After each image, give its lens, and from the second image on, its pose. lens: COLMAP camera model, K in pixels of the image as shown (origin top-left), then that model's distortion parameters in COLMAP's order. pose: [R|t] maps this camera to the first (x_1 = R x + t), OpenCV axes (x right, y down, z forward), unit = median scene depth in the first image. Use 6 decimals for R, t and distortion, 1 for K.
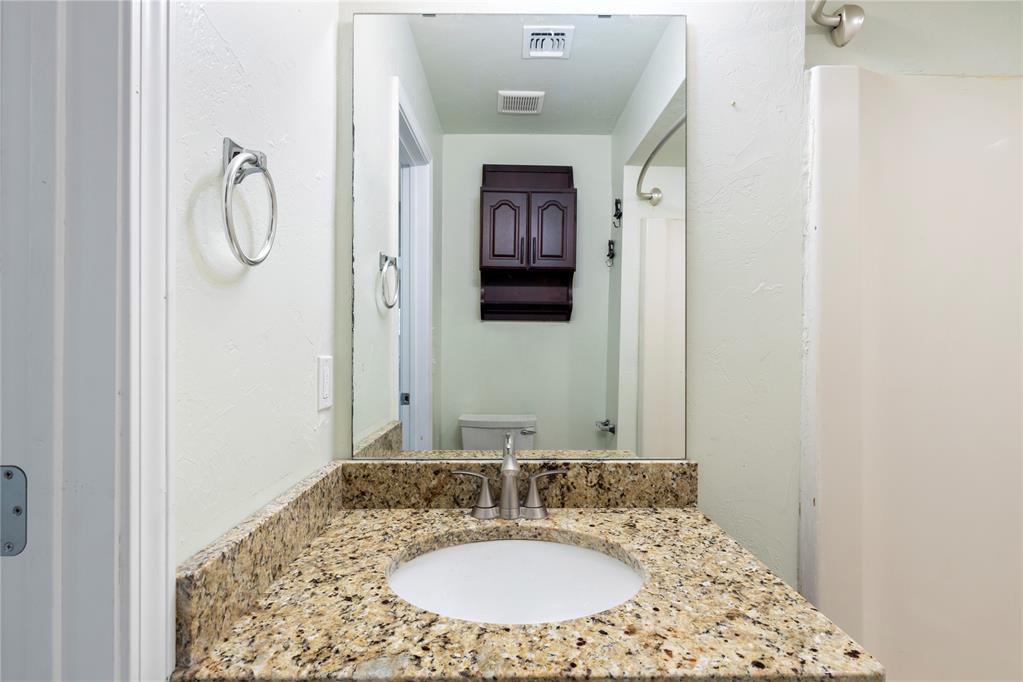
lens RADIAL K [[477.8, 0, 510.8], [0, 477.8, 337.4], [0, 0, 1]] dist [-0.002264, -0.000046]
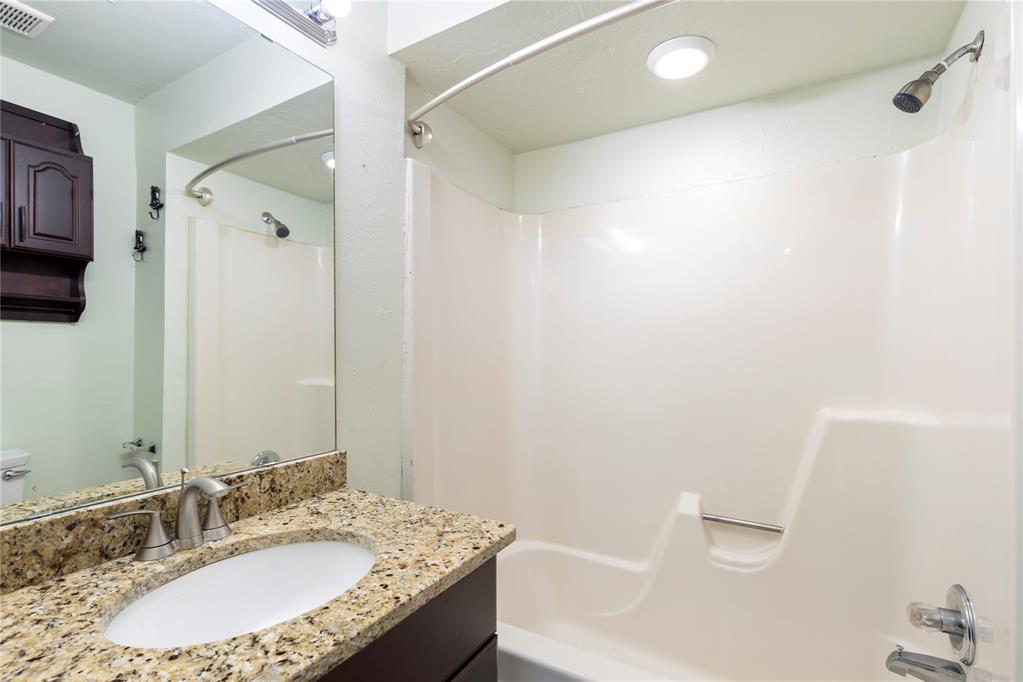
lens RADIAL K [[455.4, 0, 492.9], [0, 455.4, 356.0], [0, 0, 1]] dist [0.000370, -0.000780]
pose [[0.552913, -0.014361, 0.833115, -0.387334], [-0.011423, 0.999627, 0.024813, -0.017913], [-0.833161, -0.023236, 0.552542, 0.035769]]
